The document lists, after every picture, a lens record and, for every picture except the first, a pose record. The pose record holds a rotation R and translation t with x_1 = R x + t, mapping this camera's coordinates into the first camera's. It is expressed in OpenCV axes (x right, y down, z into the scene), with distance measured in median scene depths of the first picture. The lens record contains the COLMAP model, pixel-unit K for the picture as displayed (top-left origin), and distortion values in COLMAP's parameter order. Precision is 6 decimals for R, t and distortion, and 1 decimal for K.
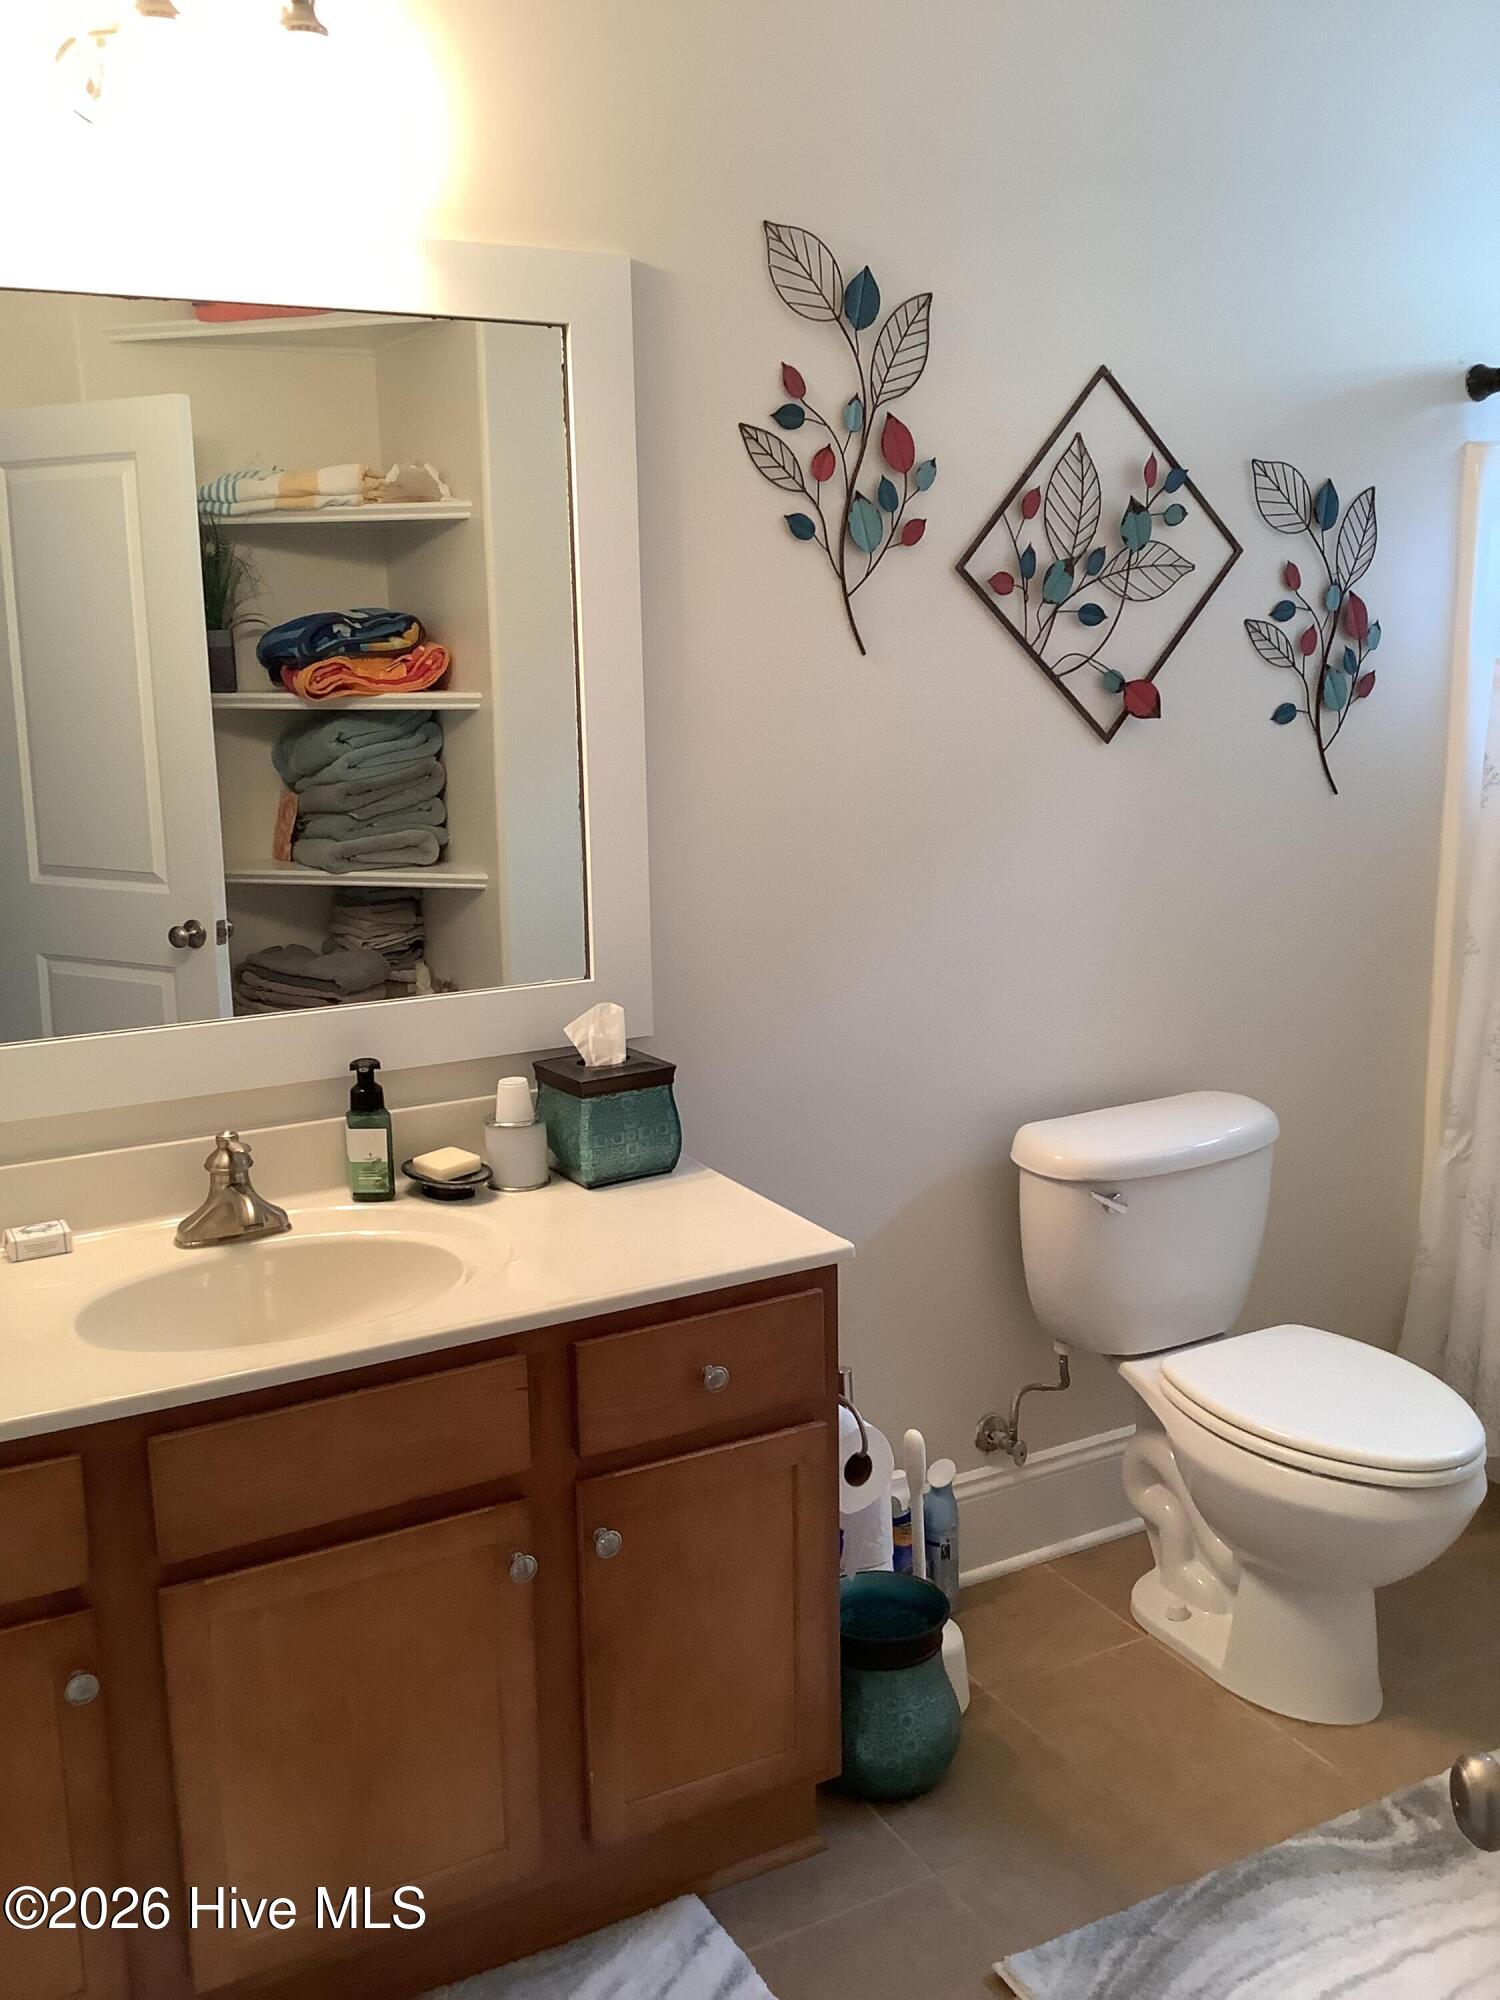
lens RADIAL K [[1822.1, 0, 751.0], [0, 1822.1, 991.5], [0, 0, 1]] dist [0.113802, -0.239545]
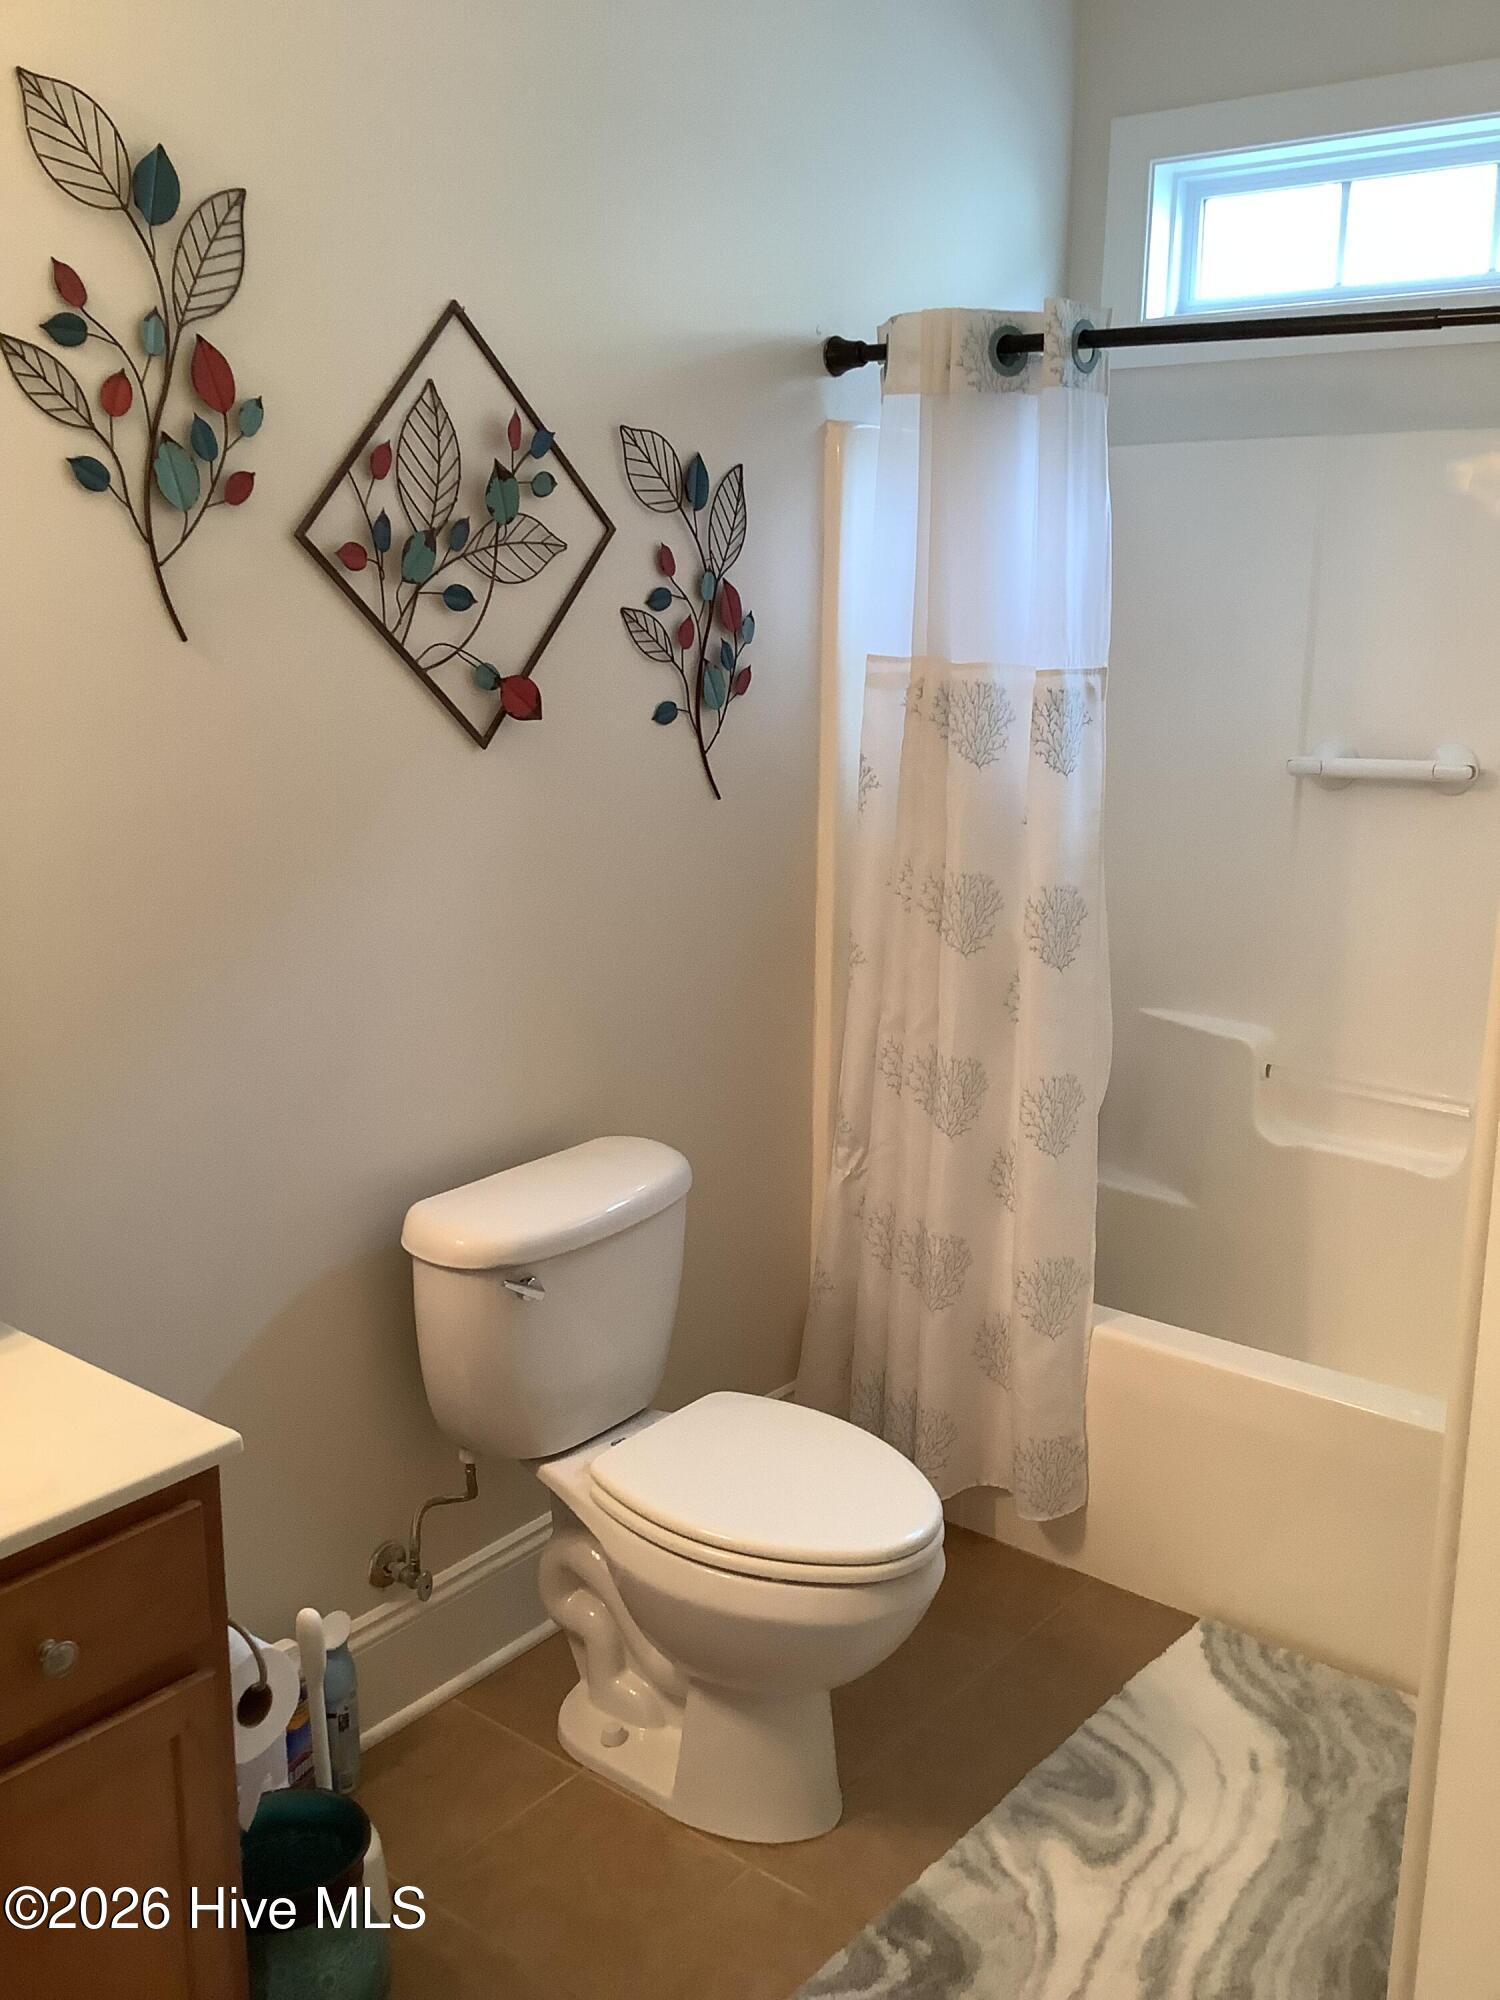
lens RADIAL K [[1822.1, 0, 751.0], [0, 1822.1, 991.5], [0, 0, 1]] dist [0.113802, -0.239545]
pose [[0.925367, -0.058712, 0.374499, -0.017442], [0.051753, 0.998250, 0.028622, -0.041278], [-0.375524, -0.007104, 0.926786, 0.163670]]
